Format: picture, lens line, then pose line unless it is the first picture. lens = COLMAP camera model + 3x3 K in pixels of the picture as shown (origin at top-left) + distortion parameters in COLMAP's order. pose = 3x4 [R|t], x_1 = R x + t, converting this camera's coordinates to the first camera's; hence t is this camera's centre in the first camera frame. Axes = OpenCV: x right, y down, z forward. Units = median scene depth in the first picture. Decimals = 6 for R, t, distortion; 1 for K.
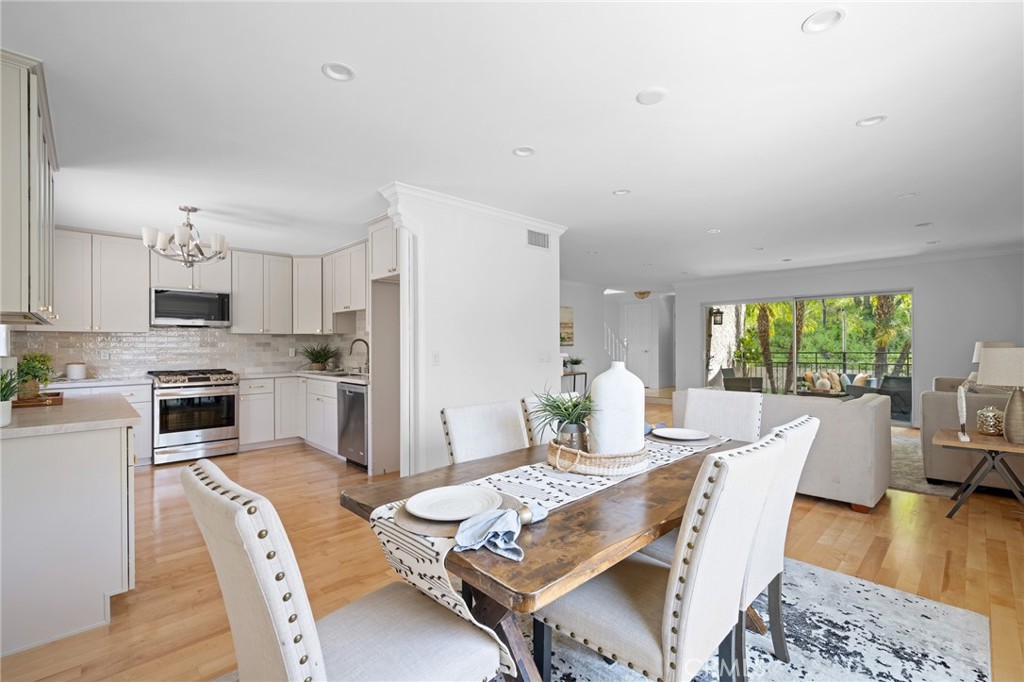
lens RADIAL K [[448.0, 0, 512.0], [0, 448.0, 341.0], [0, 0, 1]] dist [0.002289, 0.000129]
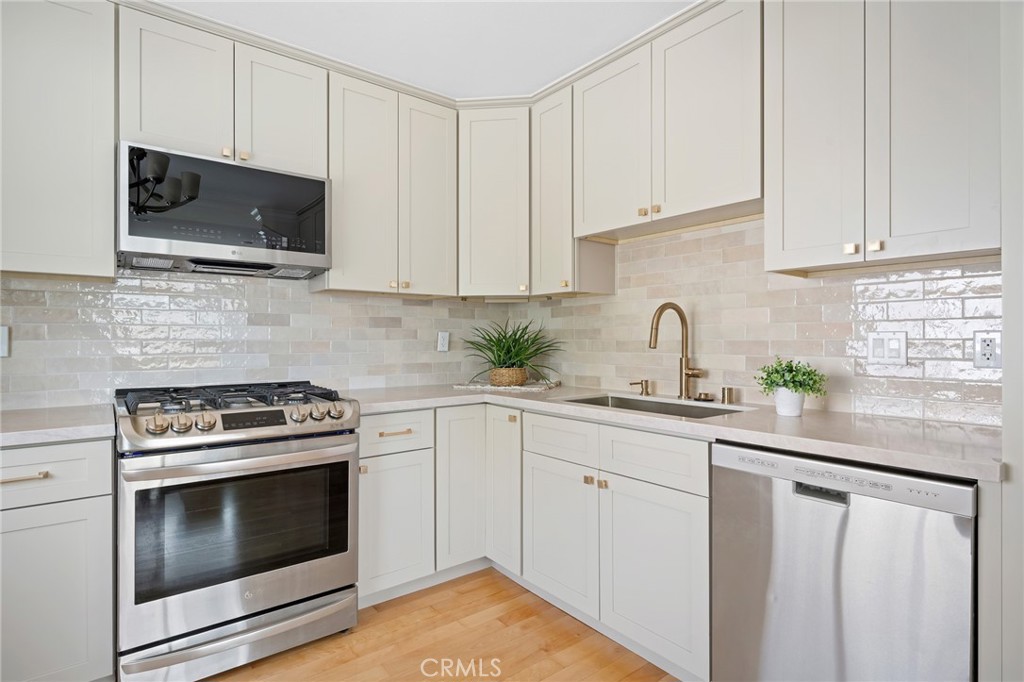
lens RADIAL K [[519.8, 0, 512.0], [0, 519.8, 341.0], [0, 0, 1]] dist [-0.002905, -0.000493]
pose [[0.994572, 0.006904, -0.103821, -0.453728], [-0.005544, 0.999895, 0.013383, 0.021439], [0.103903, -0.012735, 0.994506, 0.619234]]
